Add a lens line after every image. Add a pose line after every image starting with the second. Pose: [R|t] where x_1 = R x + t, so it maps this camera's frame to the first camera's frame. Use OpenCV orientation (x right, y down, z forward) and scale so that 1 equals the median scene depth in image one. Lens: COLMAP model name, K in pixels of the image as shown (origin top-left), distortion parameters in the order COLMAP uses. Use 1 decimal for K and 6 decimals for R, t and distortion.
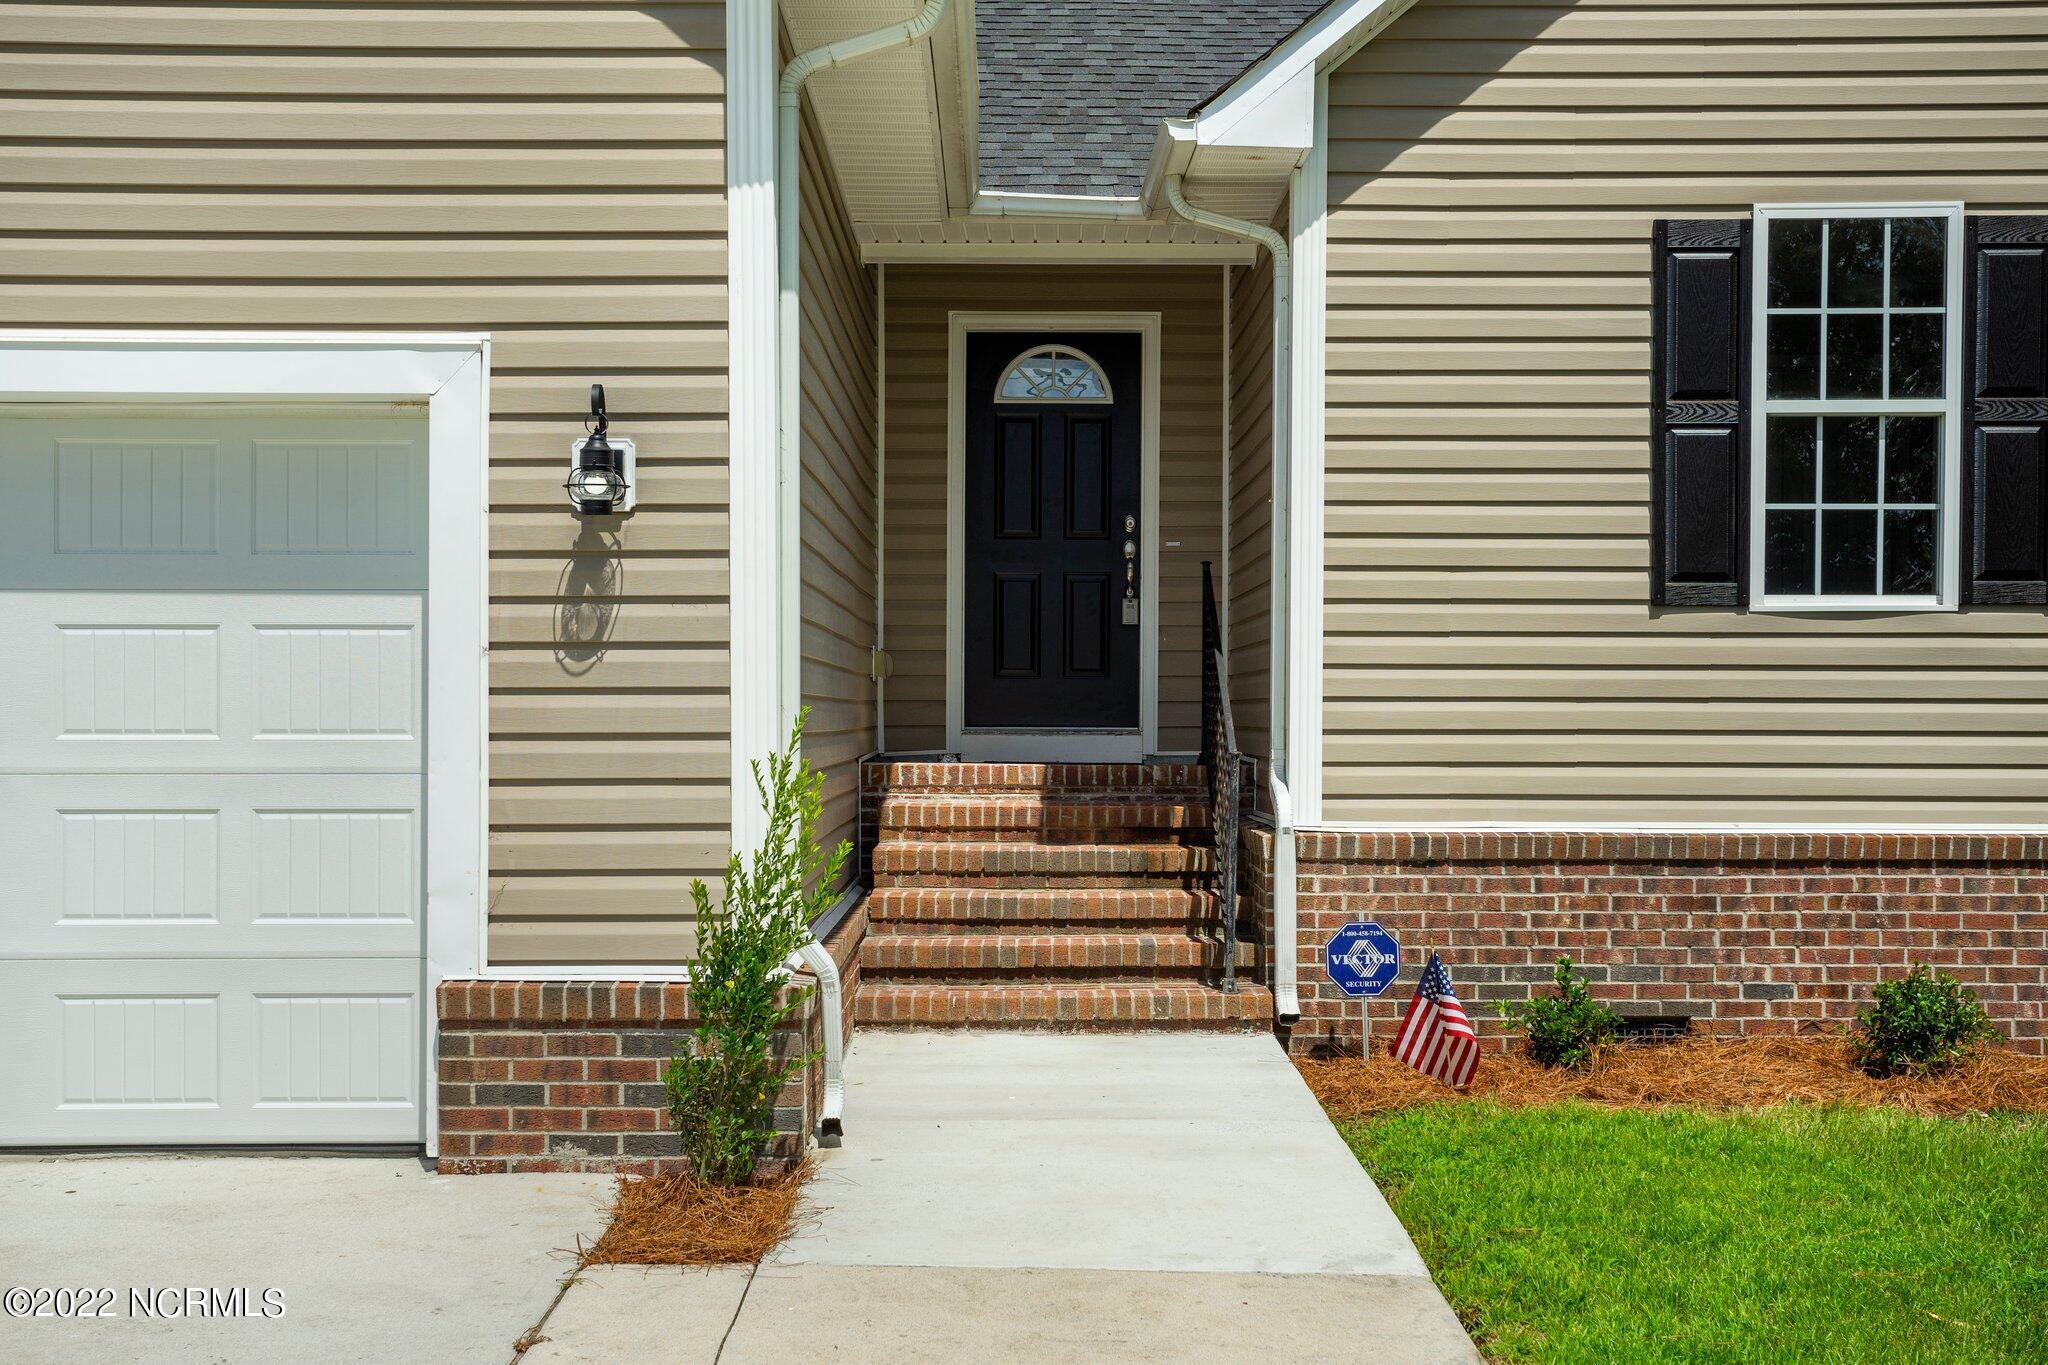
lens RADIAL K [[2139.9, 0, 1028.1], [0, 2139.9, 740.5], [0, 0, 1]] dist [0.066175, -0.004813]
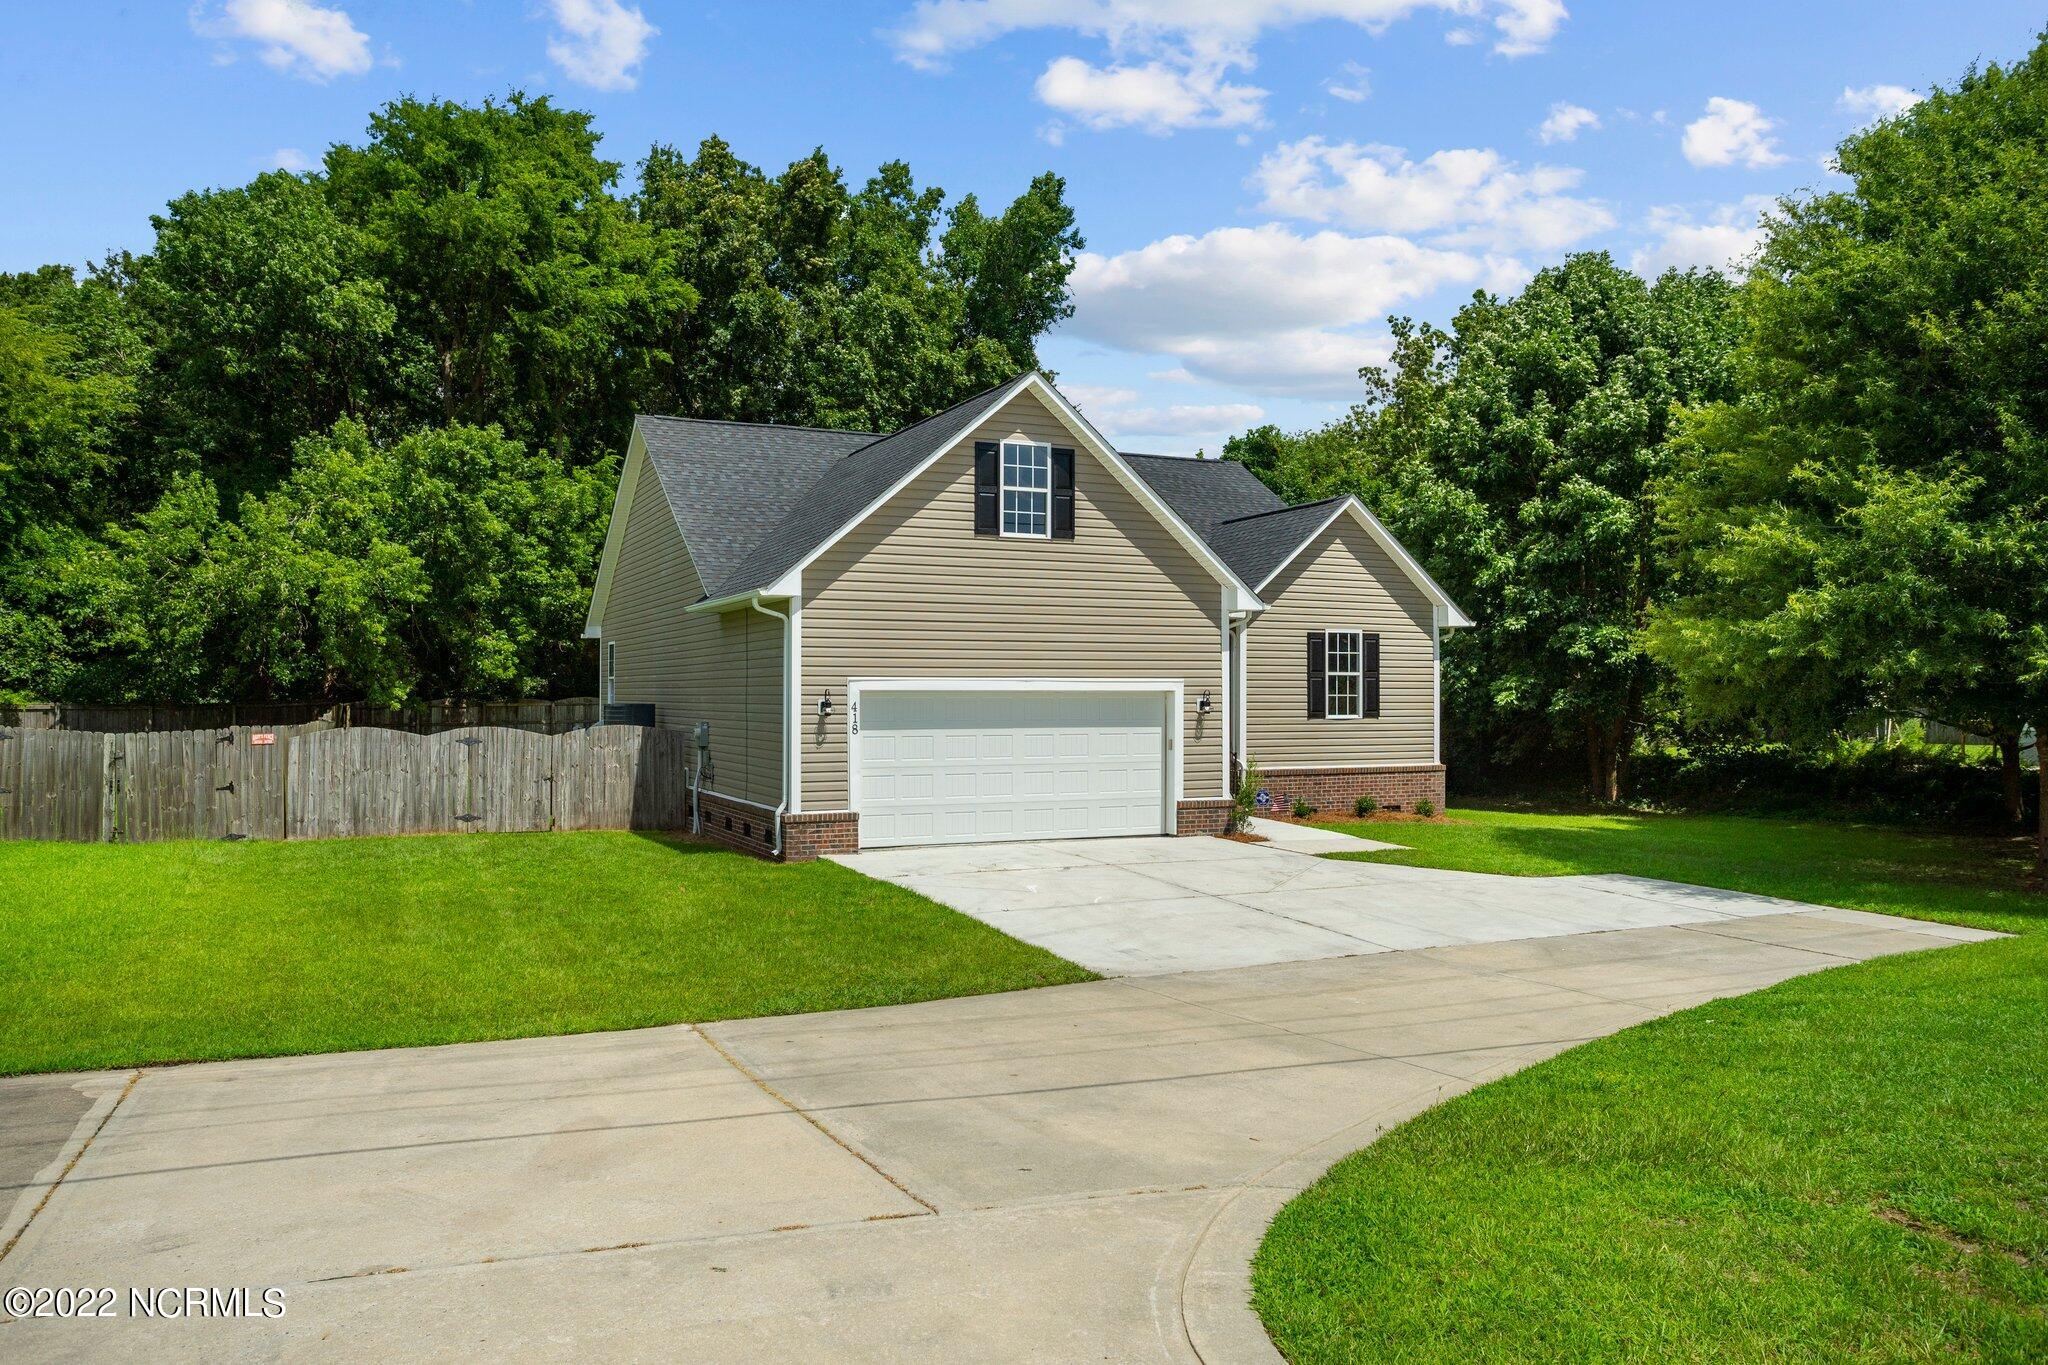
lens RADIAL K [[1466.8, 0, 1024.0], [0, 1466.8, 682.5], [0, 0, 1]] dist [0.000165, 0.004077]
pose [[0.907254, 0.003748, 0.420567, -1.543655], [0.002800, 0.999884, -0.014951, -0.092223], [-0.420574, 0.014742, 0.907138, -1.535439]]
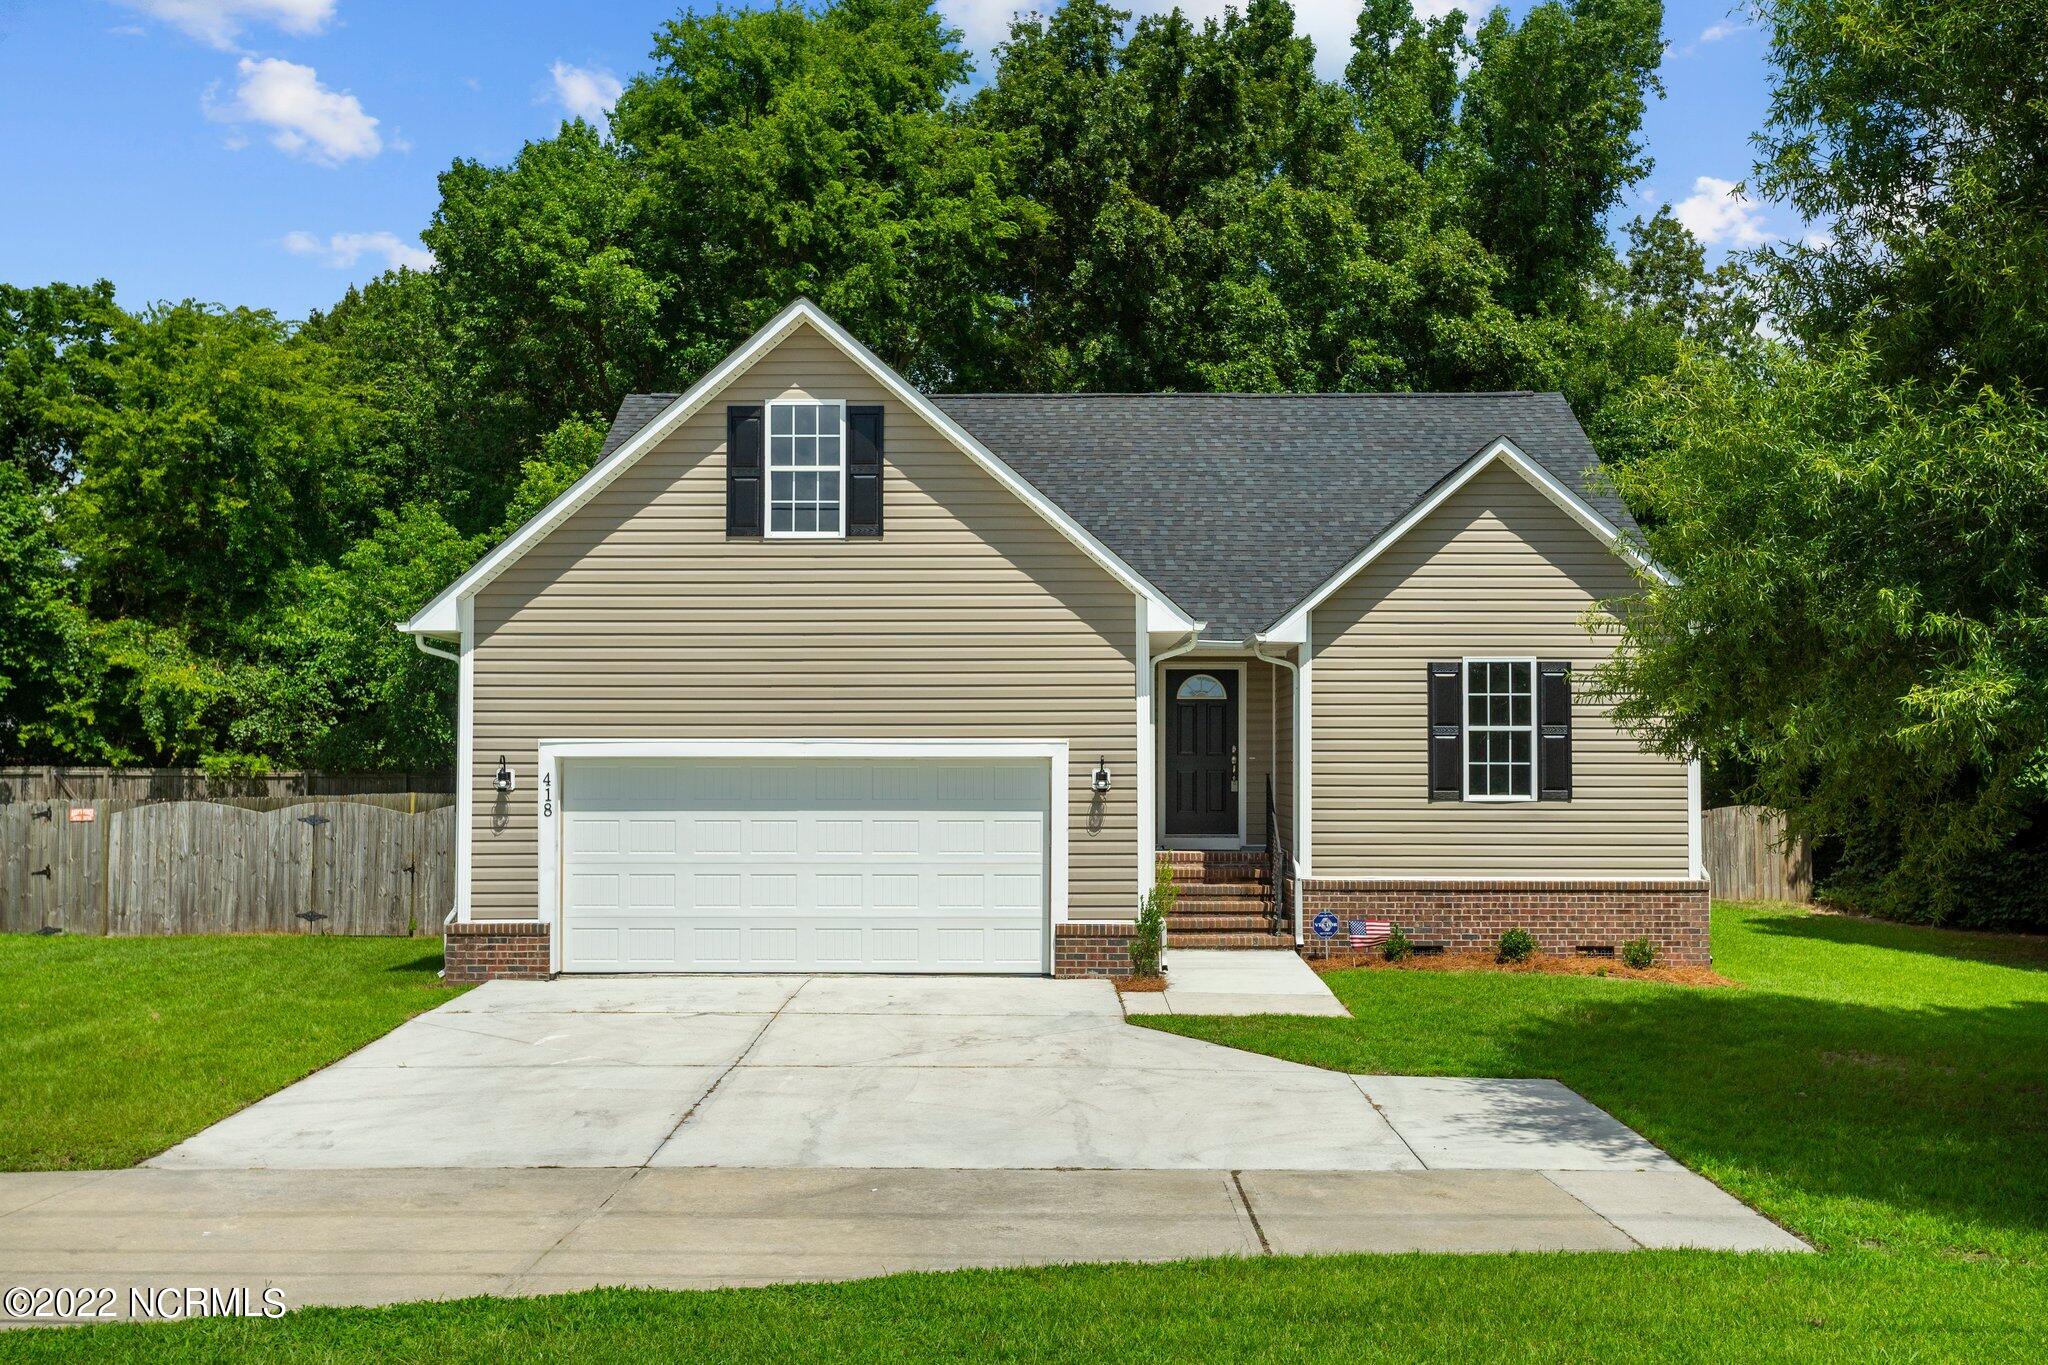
lens RADIAL K [[2075.0, 0, 1024.0], [0, 2075.0, 682.5], [0, 0, 1]] dist [0.002843, 0.182397]
pose [[0.999858, -0.000357, -0.016872, -0.192778], [-0.000383, 0.999037, -0.043873, -0.095959], [0.016871, 0.043873, 0.998895, -1.725654]]
